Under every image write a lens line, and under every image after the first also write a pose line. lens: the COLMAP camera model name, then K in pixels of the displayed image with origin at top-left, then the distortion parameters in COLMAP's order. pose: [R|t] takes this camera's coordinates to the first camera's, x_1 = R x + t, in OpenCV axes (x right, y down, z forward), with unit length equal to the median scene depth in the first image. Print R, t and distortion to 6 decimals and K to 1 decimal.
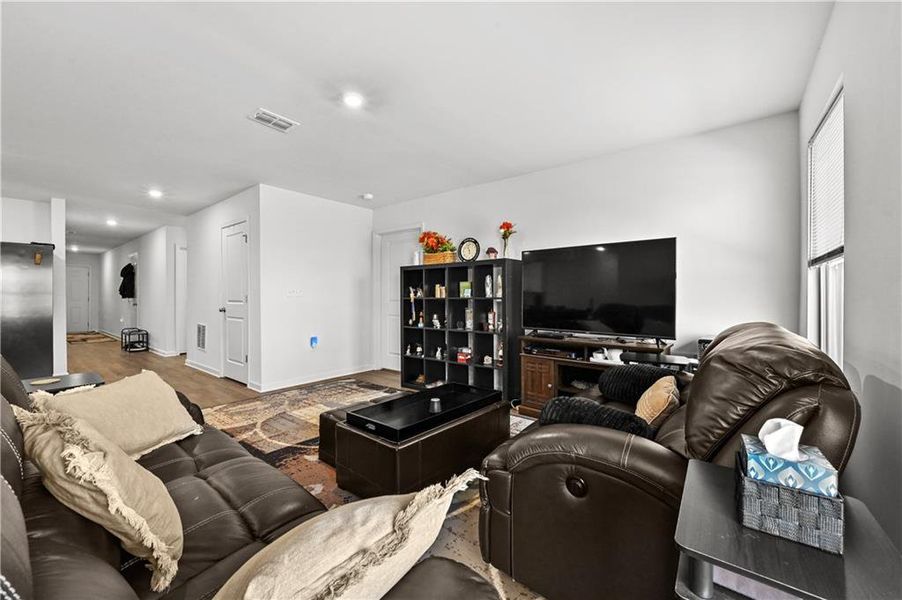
lens RADIAL K [[355.5, 0, 451.0], [0, 355.5, 300.0], [0, 0, 1]] dist [-0.001737, -0.000284]
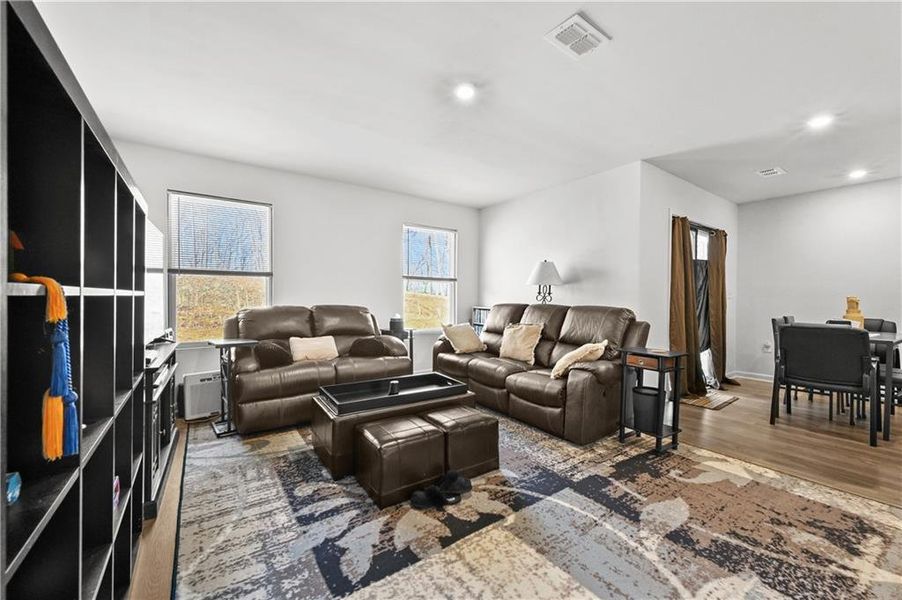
lens RADIAL K [[355.5, 0, 451.0], [0, 355.5, 300.0], [0, 0, 1]] dist [-0.001737, -0.000284]
pose [[-0.960705, -0.009526, 0.277409, -0.336174], [-0.007353, 0.999934, 0.008873, -0.001656], [-0.277475, 0.006484, -0.960711, 1.284287]]
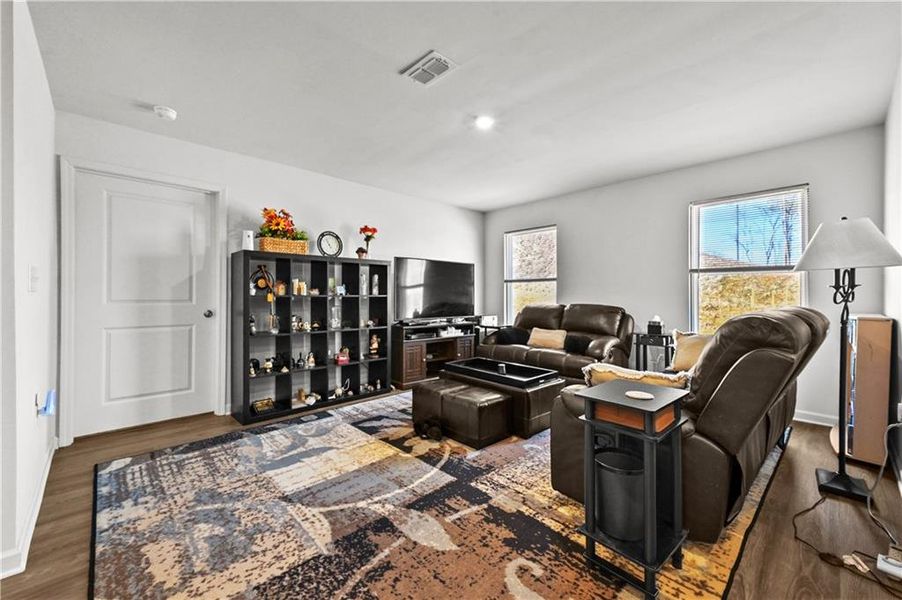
lens RADIAL K [[367.3, 0, 454.0], [0, 367.3, 293.9], [0, 0, 1]] dist [0.018430, -0.000055]
pose [[0.134100, 0.004124, 0.990959, -0.968542], [0.005854, 0.999971, -0.004954, -0.004115], [-0.990951, 0.006465, 0.134072, 0.613614]]
